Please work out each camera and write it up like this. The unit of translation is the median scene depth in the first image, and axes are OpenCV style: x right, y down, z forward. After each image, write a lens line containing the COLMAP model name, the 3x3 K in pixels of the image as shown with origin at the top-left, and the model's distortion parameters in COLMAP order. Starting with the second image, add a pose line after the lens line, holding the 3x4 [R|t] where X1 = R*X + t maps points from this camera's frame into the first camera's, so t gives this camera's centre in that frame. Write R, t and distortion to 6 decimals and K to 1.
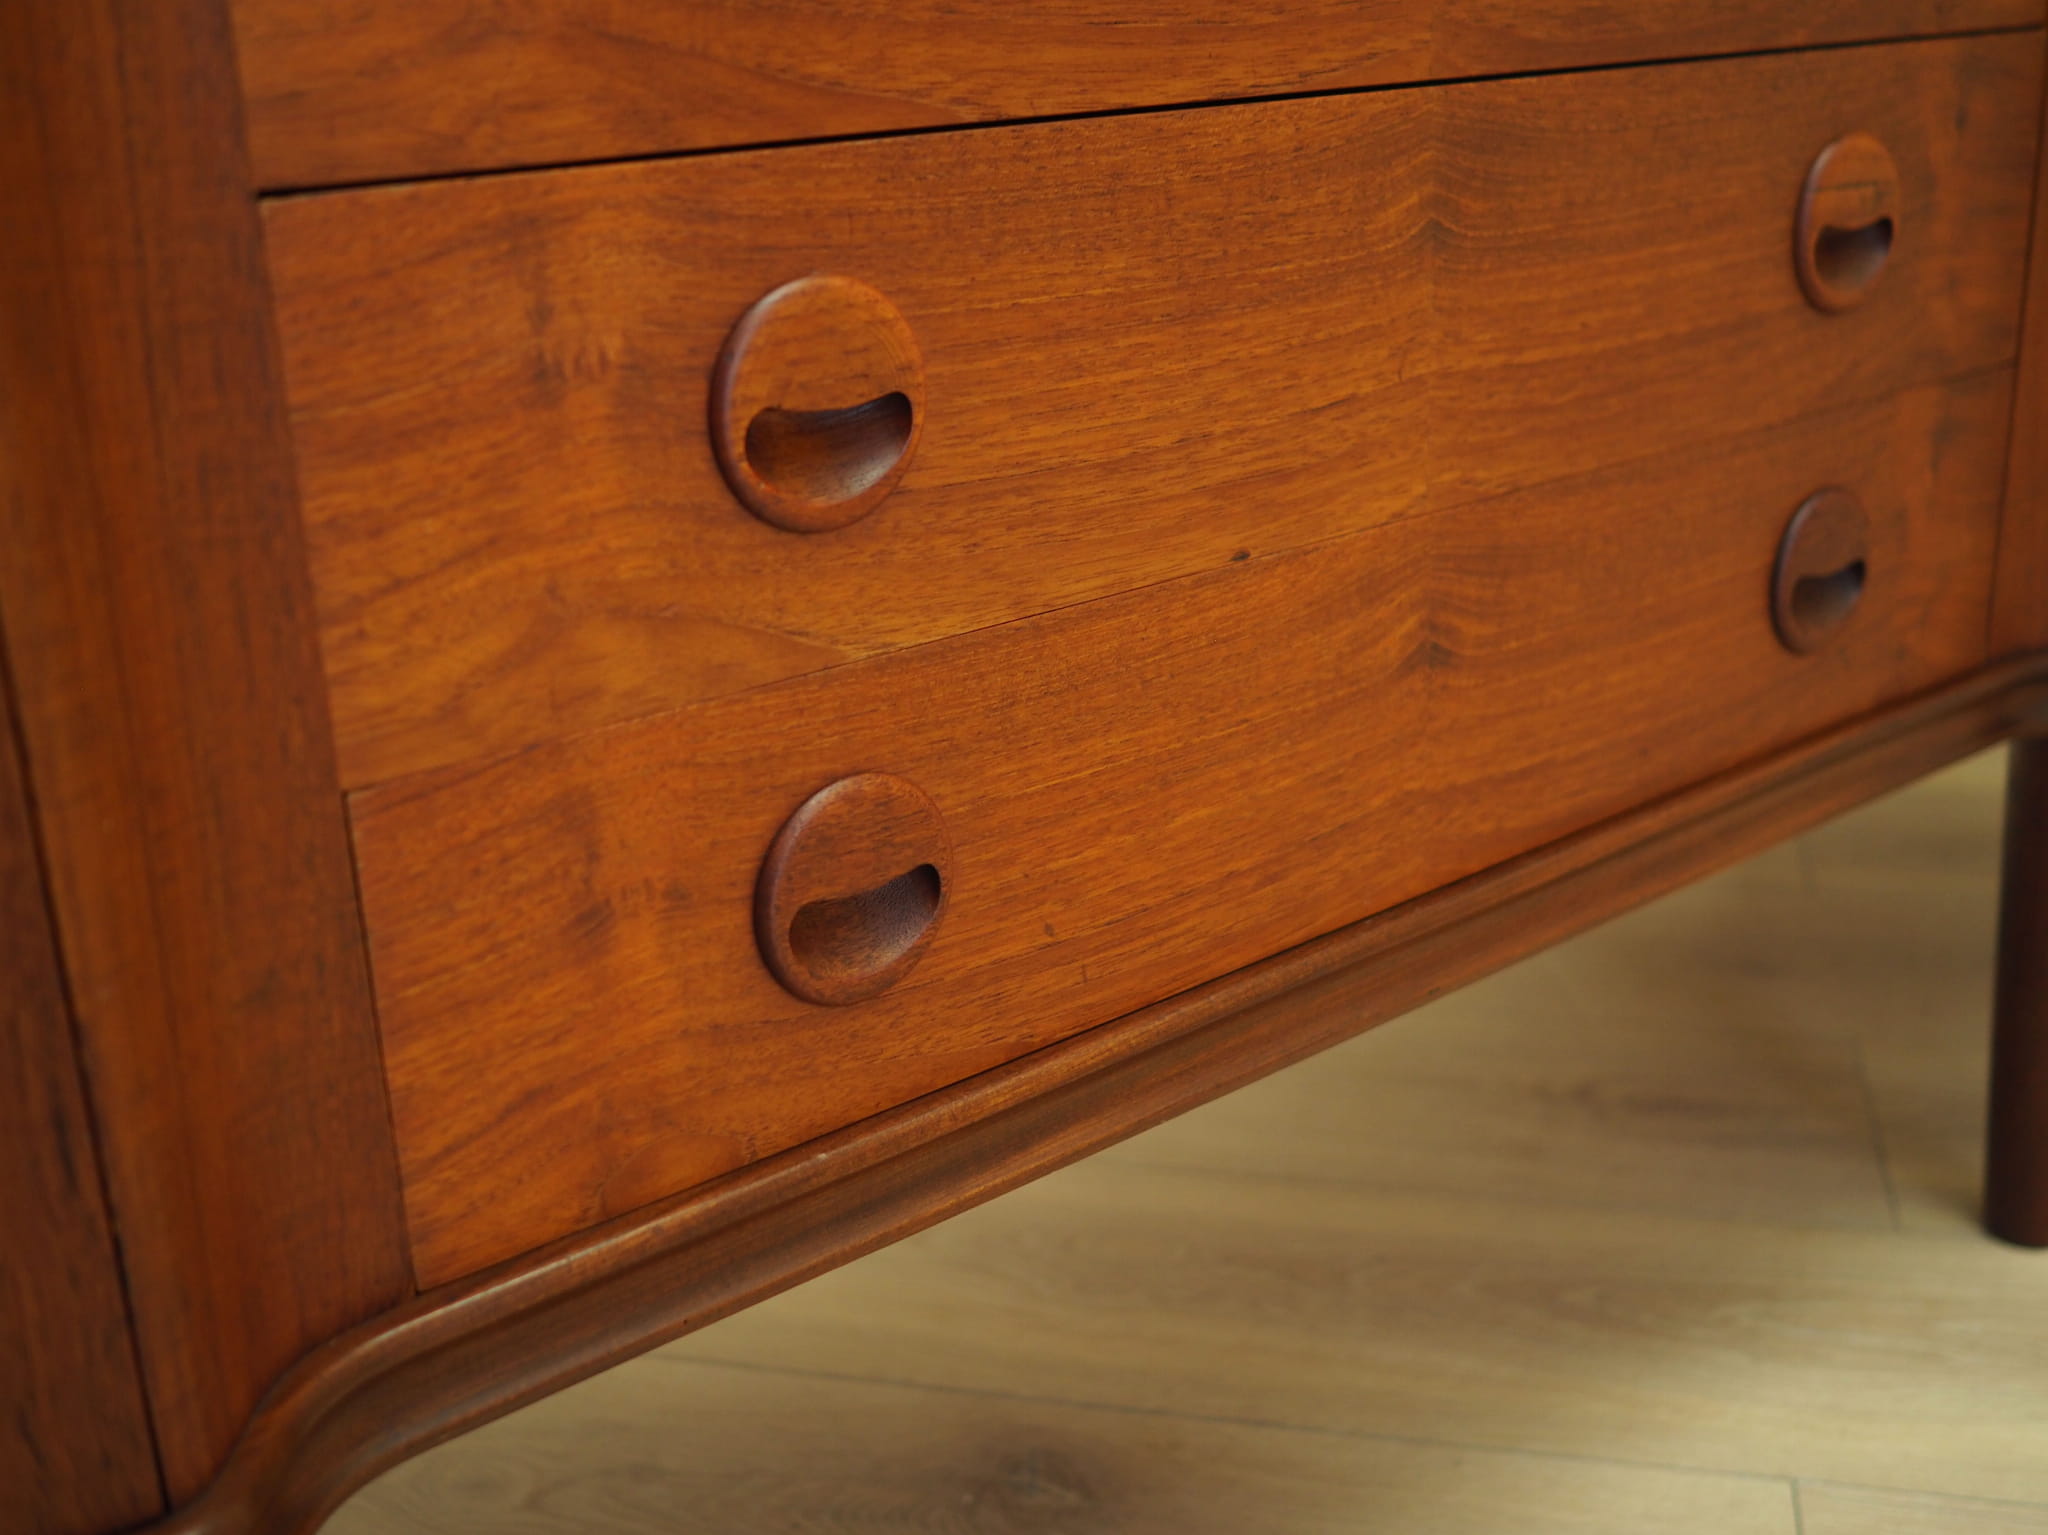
lens RADIAL K [[2241.7, 0, 964.3], [0, 2241.7, 727.4], [0, 0, 1]] dist [-0.009279, -0.013437]
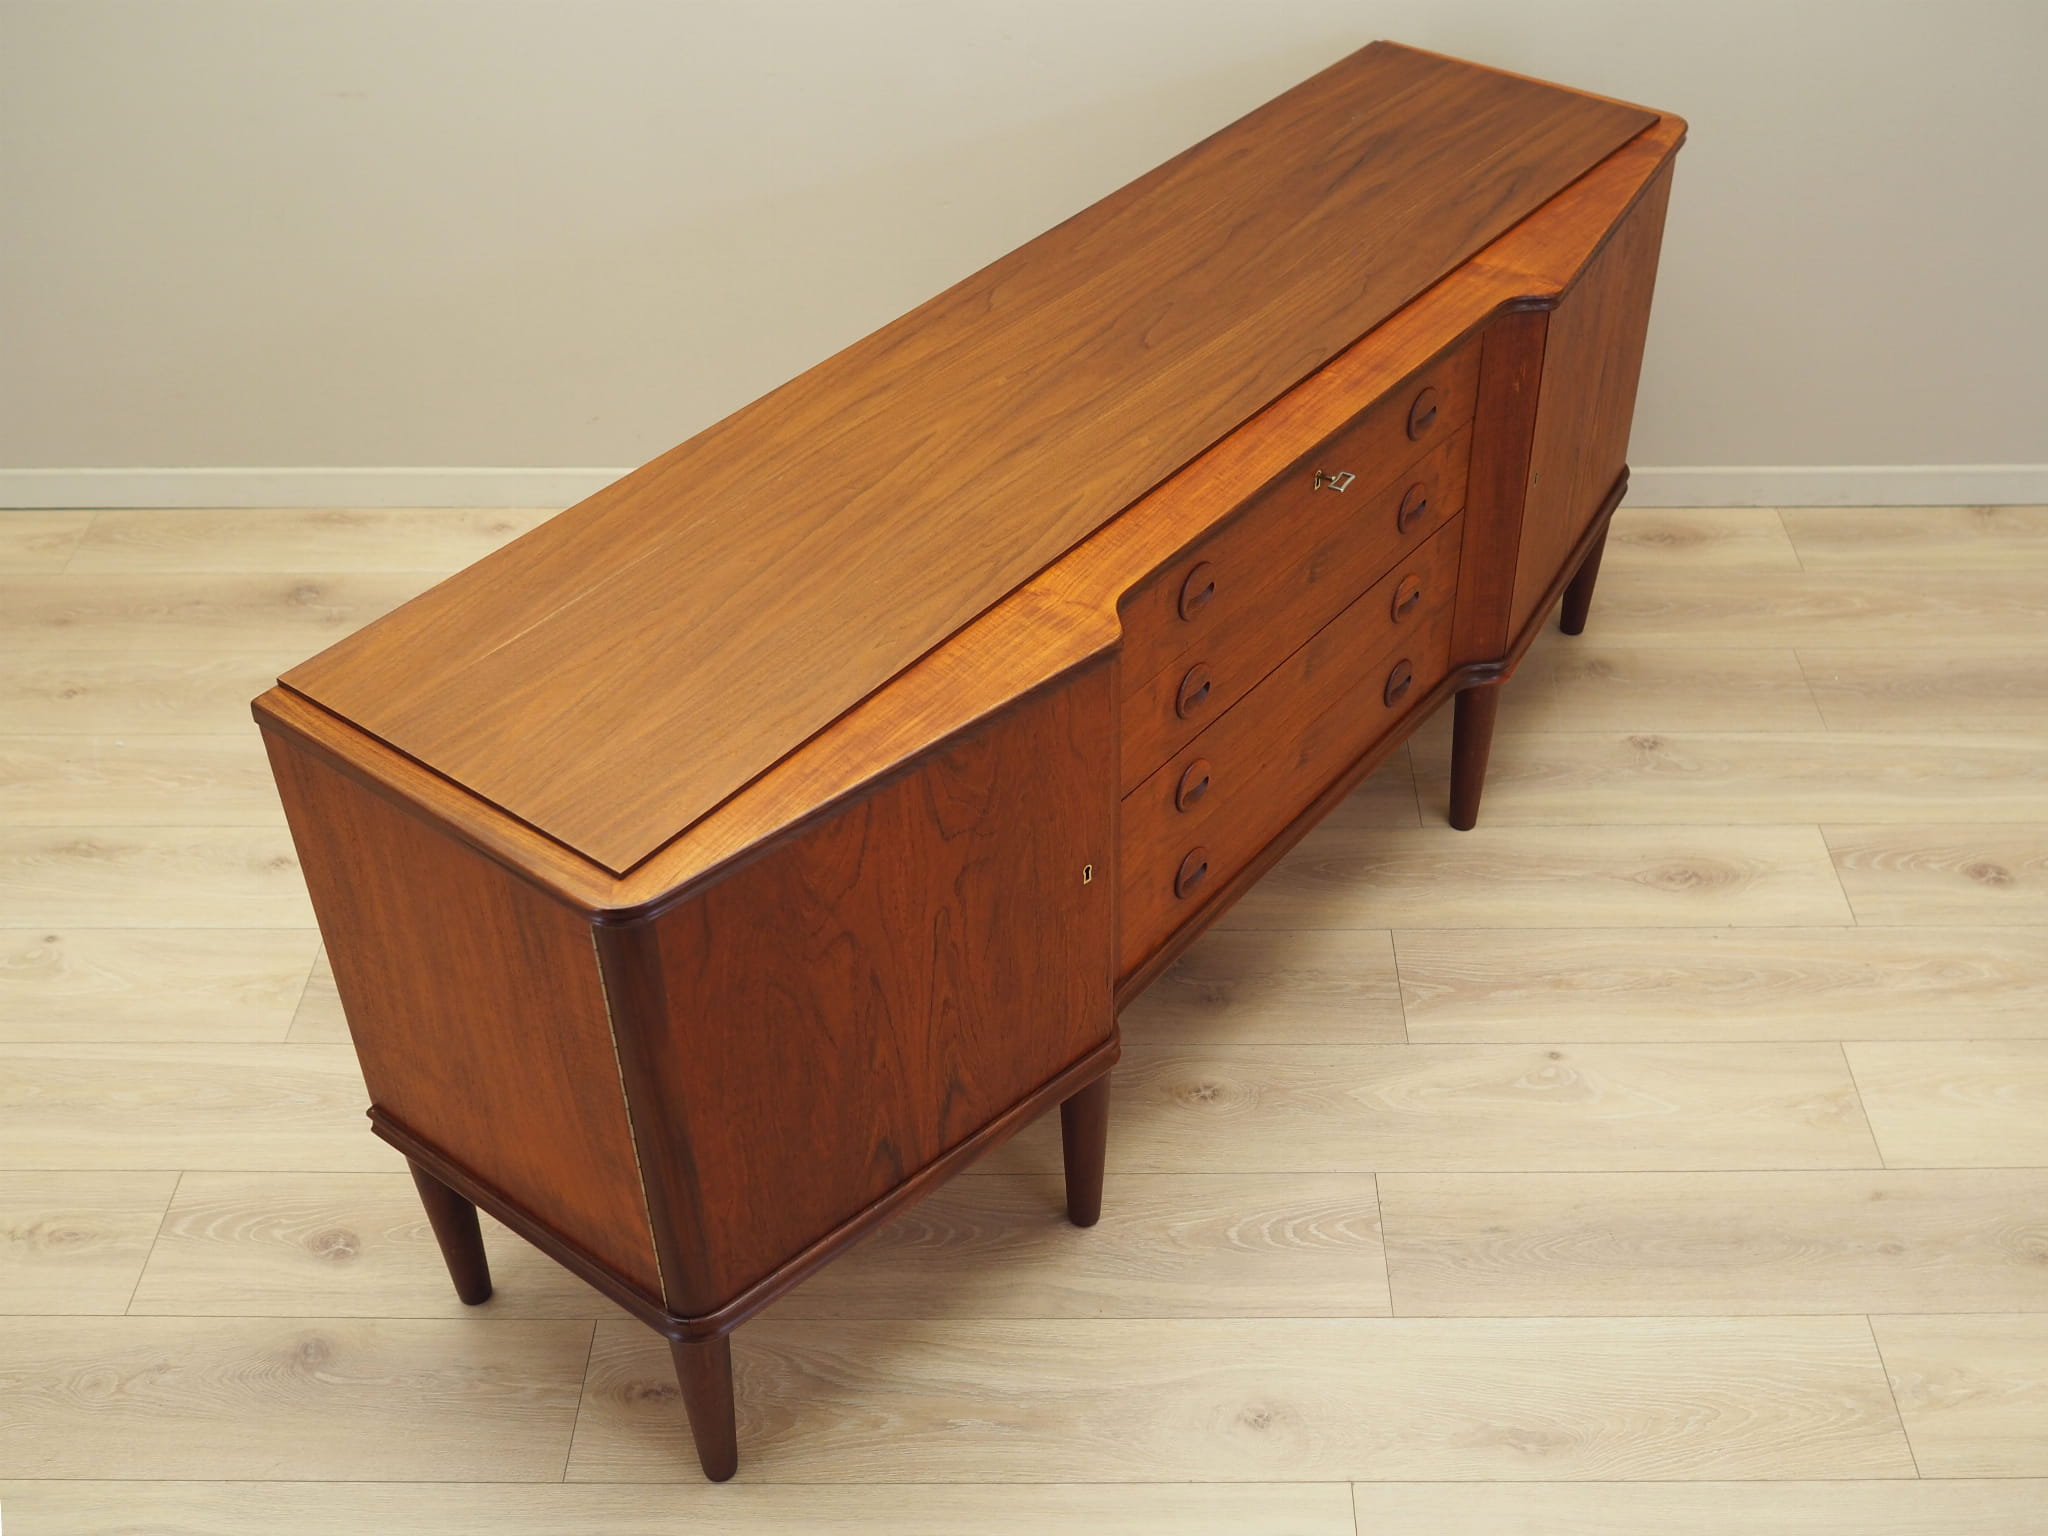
lens RADIAL K [[2225.5, 0, 1080.6], [0, 2225.5, 734.7], [0, 0, 1]] dist [-0.013124, 0.001780]
pose [[0.968075, -0.130653, 0.213915, -0.917928], [0.054175, 0.942300, 0.330358, -1.297809], [-0.244734, -0.308223, 0.919295, -2.261273]]
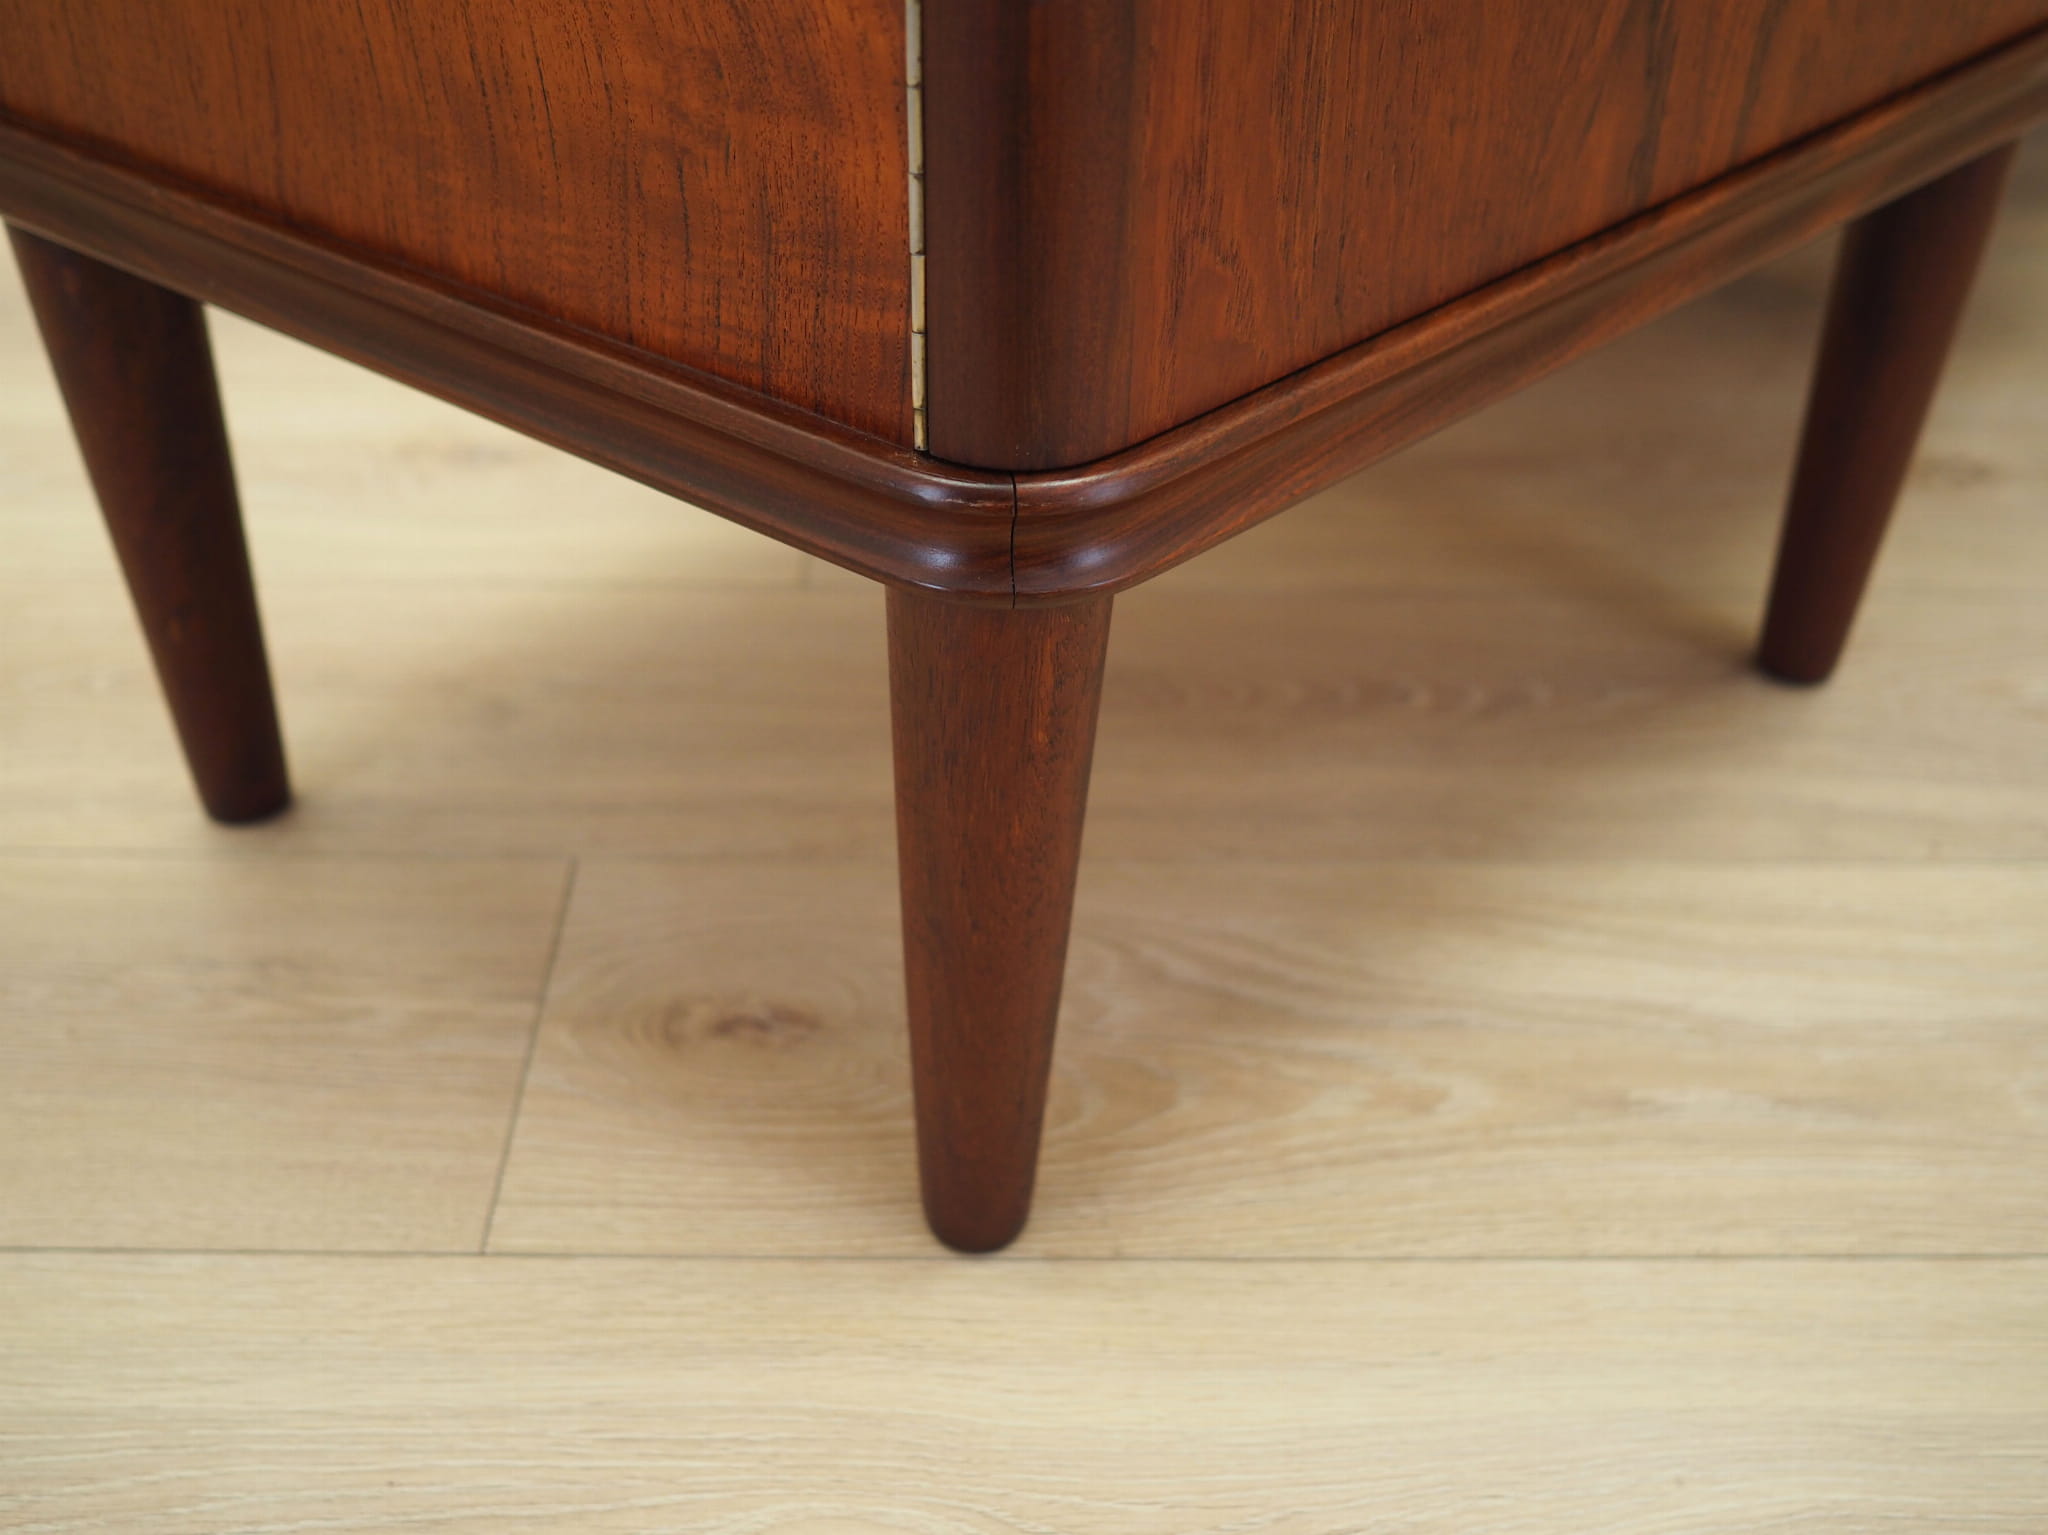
lens RADIAL K [[2146.1, 0, 1024.0], [0, 2146.1, 767.5], [0, 0, 1]] dist [-0.019255, 0.003598]
pose [[0.963129, -0.116489, 0.242514, -1.068668], [0.037389, 0.950610, 0.308126, 0.231380], [-0.266430, -0.287698, 0.919916, -0.368670]]
